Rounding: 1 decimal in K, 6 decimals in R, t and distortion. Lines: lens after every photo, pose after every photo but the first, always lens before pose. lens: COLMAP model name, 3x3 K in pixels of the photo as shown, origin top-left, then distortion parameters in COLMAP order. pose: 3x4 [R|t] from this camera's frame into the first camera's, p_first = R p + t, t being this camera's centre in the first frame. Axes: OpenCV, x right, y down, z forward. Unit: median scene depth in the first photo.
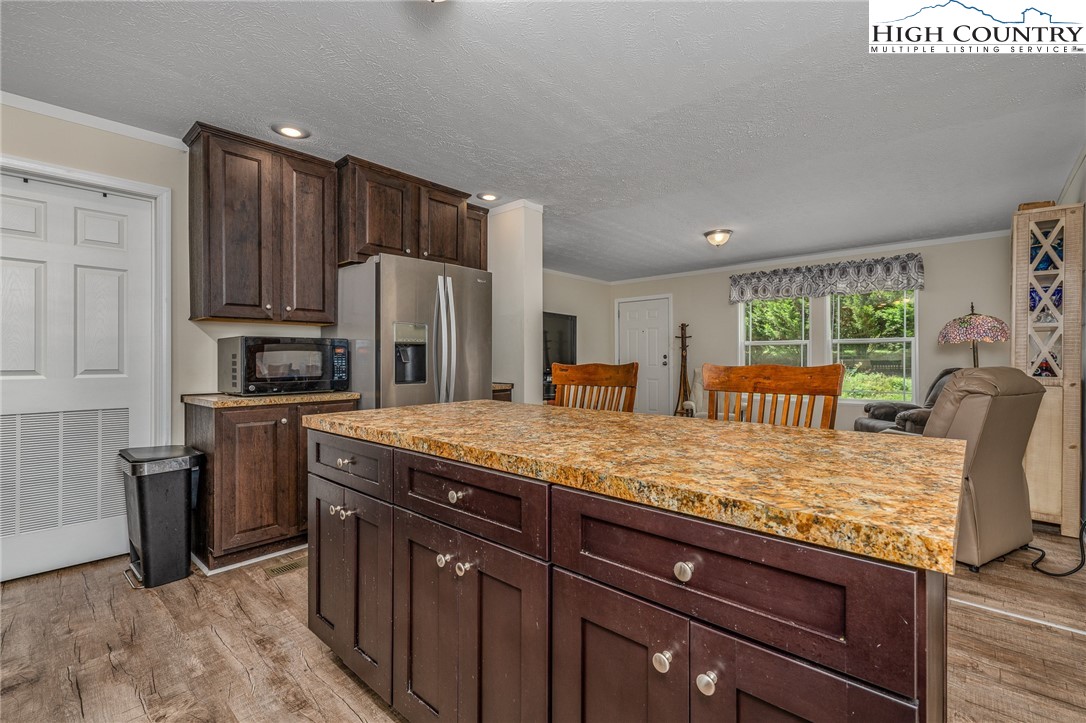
lens RADIAL K [[485.3, 0, 537.5], [0, 485.3, 358.5], [0, 0, 1]] dist [-0.005528, -0.000708]
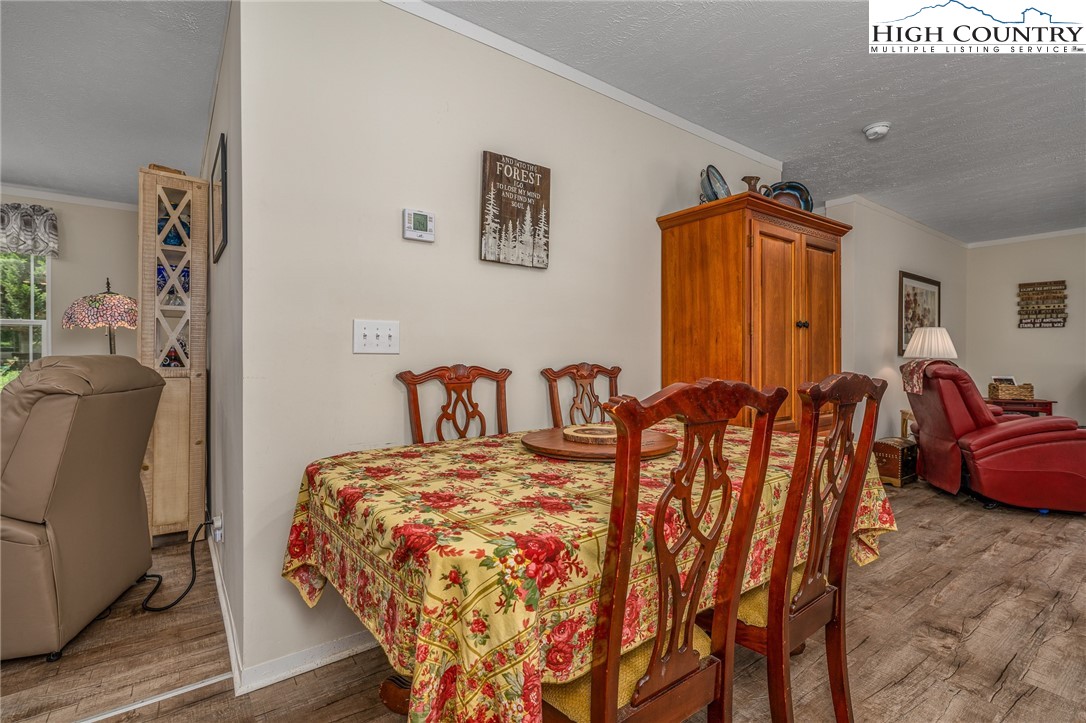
lens RADIAL K [[505.5, 0, 543.0], [0, 505.5, 356.4], [0, 0, 1]] dist [-0.003454, -0.000211]
pose [[0.193153, -0.001244, 0.981168, 0.282619], [-0.003824, 0.999991, 0.002021, 0.013538], [-0.981161, -0.004143, 0.193147, 0.161249]]
